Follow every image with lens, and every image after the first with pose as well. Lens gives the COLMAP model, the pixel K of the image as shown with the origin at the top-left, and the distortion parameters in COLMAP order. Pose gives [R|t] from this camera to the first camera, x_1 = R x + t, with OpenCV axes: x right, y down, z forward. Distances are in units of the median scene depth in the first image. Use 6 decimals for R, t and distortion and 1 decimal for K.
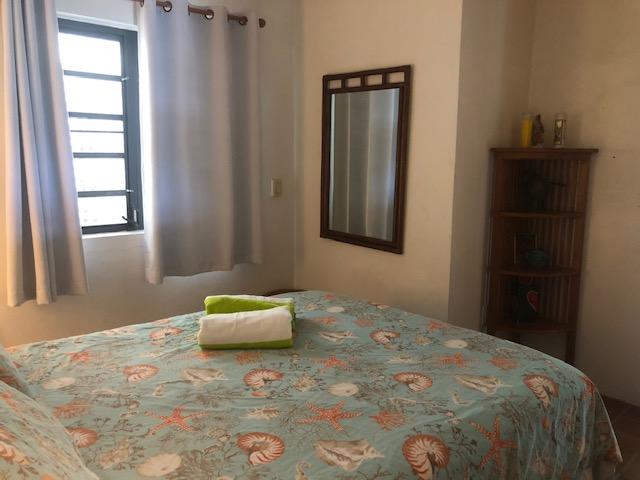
lens RADIAL K [[529.2, 0, 320.0], [0, 529.2, 240.0], [0, 0, 1]] dist [0.012240, -0.000720]
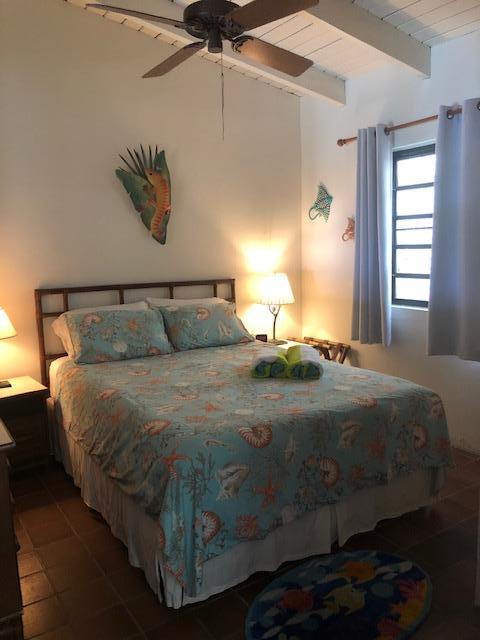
lens RADIAL K [[529.2, 0, 240.0], [0, 529.2, 320.0], [0, 0, 1]] dist [0.012240, -0.000720]
pose [[-0.138916, 0.136267, -0.980884, 1.324764], [-0.155748, 0.975155, 0.157528, -0.171232], [0.977980, 0.174654, -0.114242, 1.069148]]
